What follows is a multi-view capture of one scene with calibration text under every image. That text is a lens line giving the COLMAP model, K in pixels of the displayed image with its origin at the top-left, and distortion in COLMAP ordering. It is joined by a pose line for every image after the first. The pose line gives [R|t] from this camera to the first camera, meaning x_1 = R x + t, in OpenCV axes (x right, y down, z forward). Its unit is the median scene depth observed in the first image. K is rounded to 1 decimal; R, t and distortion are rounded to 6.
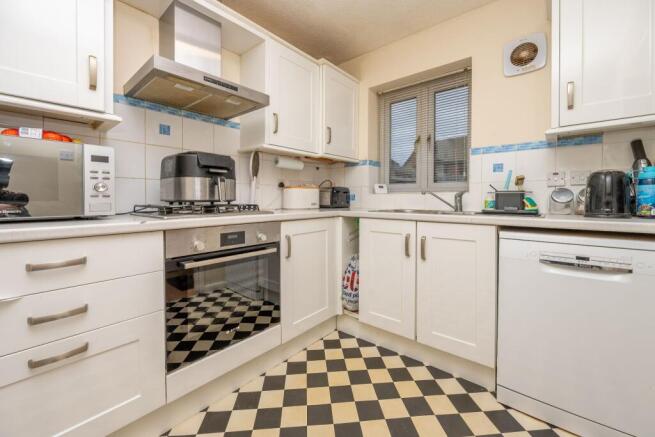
lens RADIAL K [[266.1, 0, 327.0], [0, 266.1, 204.2], [0, 0, 1]] dist [-0.000088, 0.000087]
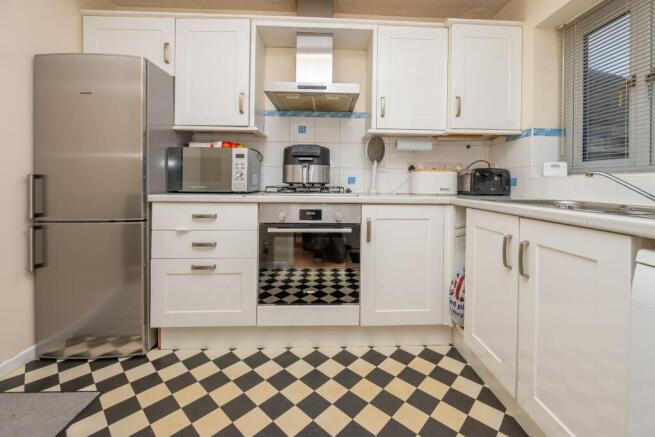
lens RADIAL K [[277.9, 0, 336.6], [0, 277.9, 183.2], [0, 0, 1]] dist [-0.000706, -0.000064]
pose [[0.678921, 0.007373, -0.734174, 0.484254], [-0.026296, 0.999552, -0.014279, 0.002033], [0.733740, 0.029000, 0.678811, 0.181618]]
